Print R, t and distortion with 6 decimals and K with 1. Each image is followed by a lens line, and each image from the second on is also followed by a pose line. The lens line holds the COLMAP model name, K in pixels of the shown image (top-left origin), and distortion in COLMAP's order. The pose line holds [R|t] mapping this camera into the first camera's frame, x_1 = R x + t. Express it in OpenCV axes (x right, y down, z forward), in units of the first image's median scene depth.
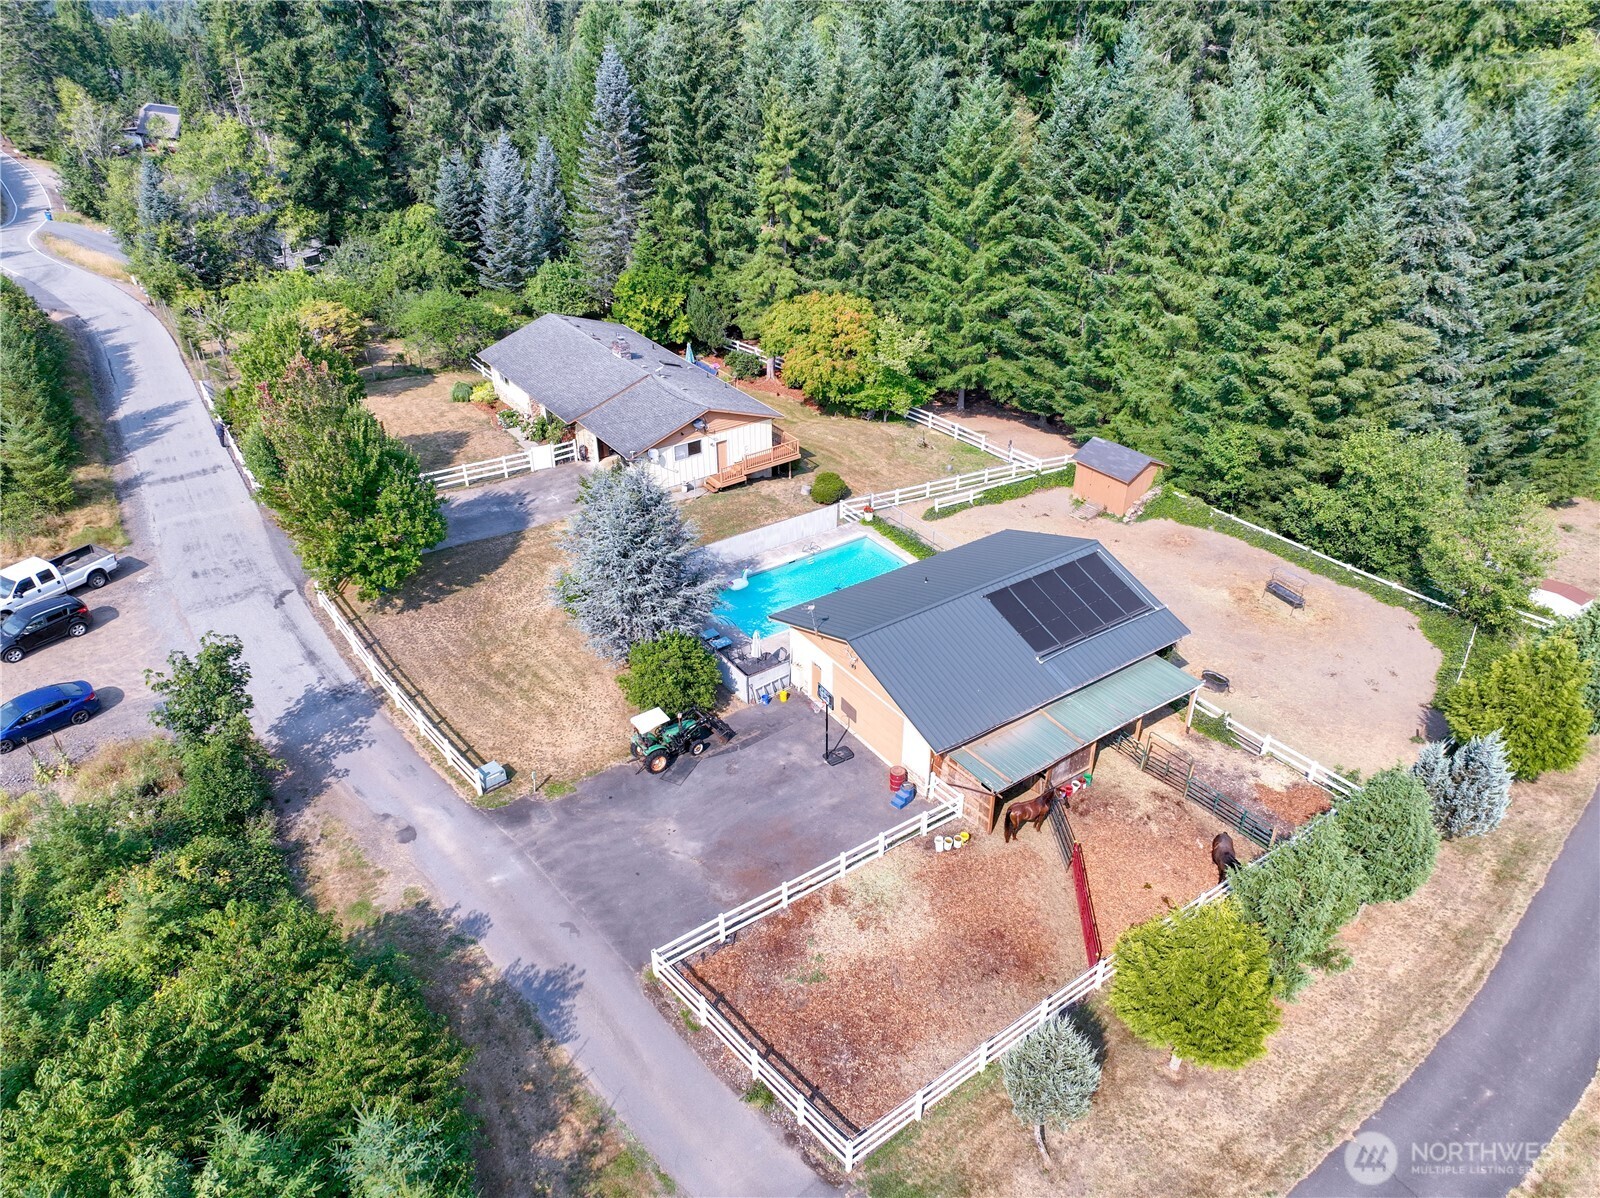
lens RADIAL K [[1129.4, 0, 800.0], [0, 1129.4, 599.0], [0, 0, 1]] dist [0.006202, 0.008637]
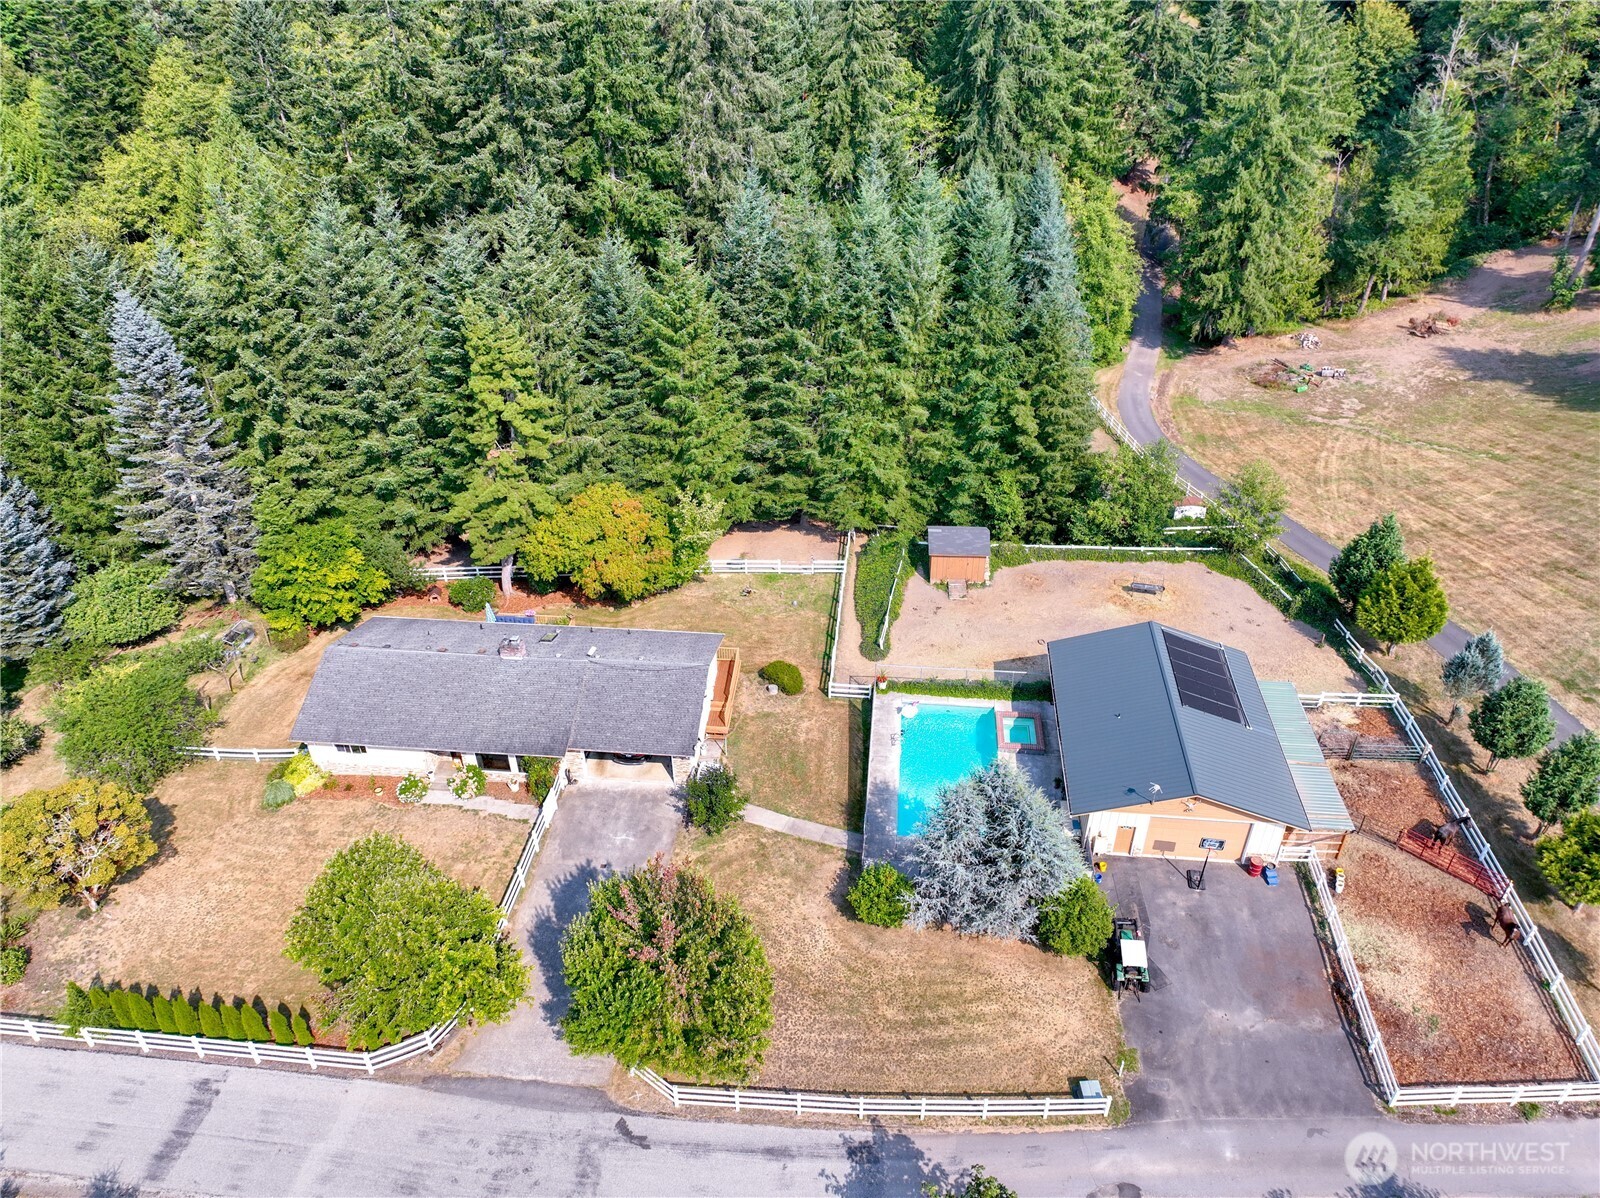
lens RADIAL K [[1129.4, 0, 800.0], [0, 1129.4, 599.0], [0, 0, 1]] dist [0.006202, 0.008637]
pose [[0.644751, -0.431199, 0.631161, -0.875510], [0.397498, 0.894413, 0.204991, -0.548478], [-0.652910, 0.118717, 0.748074, 0.332857]]
